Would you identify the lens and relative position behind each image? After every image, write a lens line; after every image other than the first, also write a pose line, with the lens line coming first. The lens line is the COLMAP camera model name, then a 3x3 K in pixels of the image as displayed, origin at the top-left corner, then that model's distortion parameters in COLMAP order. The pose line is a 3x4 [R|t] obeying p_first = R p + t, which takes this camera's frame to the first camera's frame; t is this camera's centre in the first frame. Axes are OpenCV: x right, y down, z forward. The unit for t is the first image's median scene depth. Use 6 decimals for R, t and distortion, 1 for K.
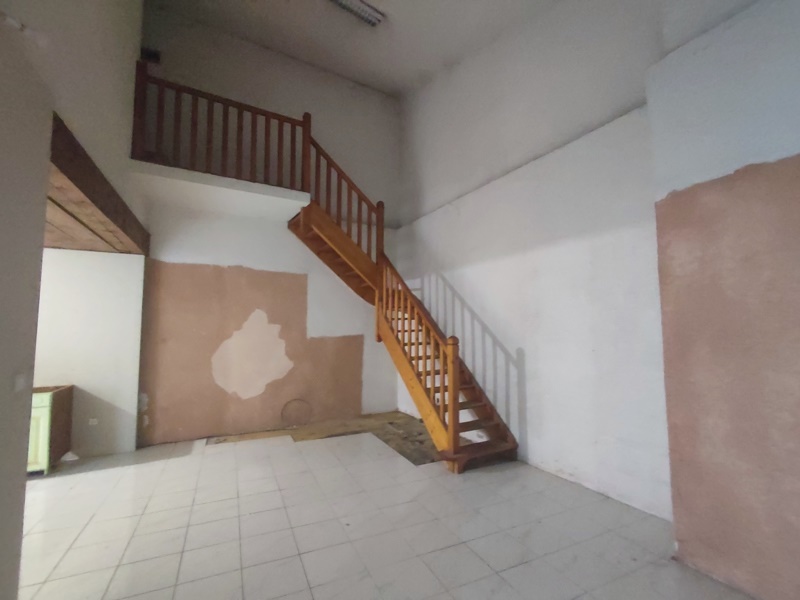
lens RADIAL K [[366.3, 0, 401.6], [0, 366.3, 302.1], [0, 0, 1]] dist [-0.000777, -0.000009]
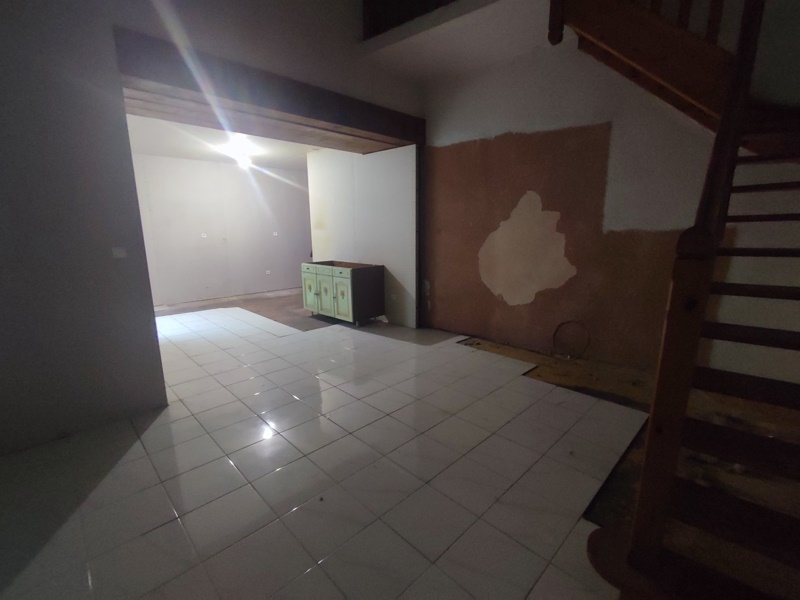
lens RADIAL K [[366.3, 0, 401.5], [0, 366.3, 299.5], [0, 0, 1]] dist [-0.000777, -0.000009]
pose [[0.337165, 0.186832, -0.922721, 0.252011], [0.069455, 0.972503, 0.222291, 0.052990], [0.938880, -0.139036, 0.314918, 0.522085]]
